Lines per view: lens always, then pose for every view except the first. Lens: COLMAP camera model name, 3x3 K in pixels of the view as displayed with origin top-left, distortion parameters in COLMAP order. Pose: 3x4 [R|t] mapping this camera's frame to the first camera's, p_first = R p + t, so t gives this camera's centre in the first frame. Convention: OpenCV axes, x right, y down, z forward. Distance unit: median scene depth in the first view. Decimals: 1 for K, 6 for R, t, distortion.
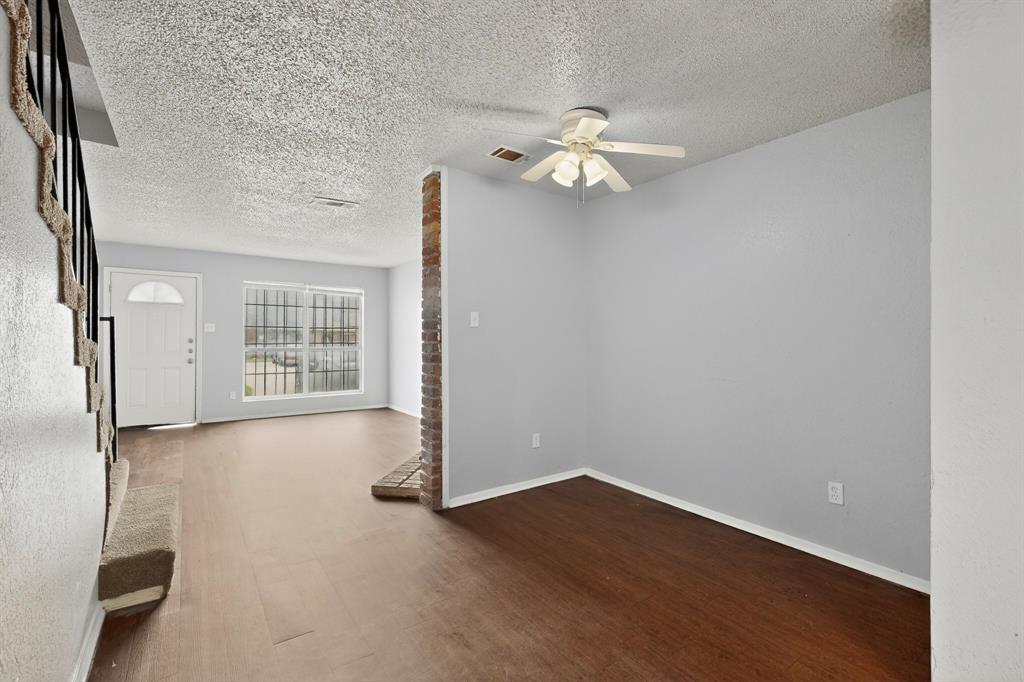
lens RADIAL K [[450.6, 0, 509.1], [0, 450.6, 338.7], [0, 0, 1]] dist [0.005685, -0.000660]
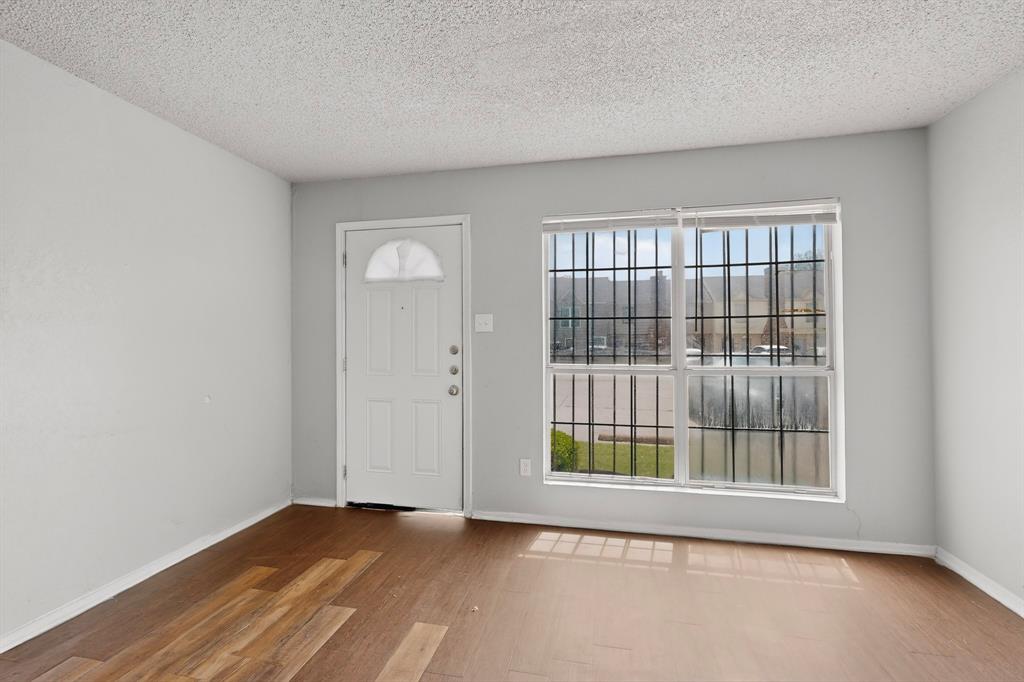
lens RADIAL K [[450.6, 0, 510.6], [0, 450.6, 336.0], [0, 0, 1]] dist [0.005685, -0.000660]
pose [[0.659150, -0.015888, -0.751843, -0.283848], [0.007502, 0.999866, -0.014552, -0.003376], [0.751974, 0.003952, 0.659181, 0.714381]]
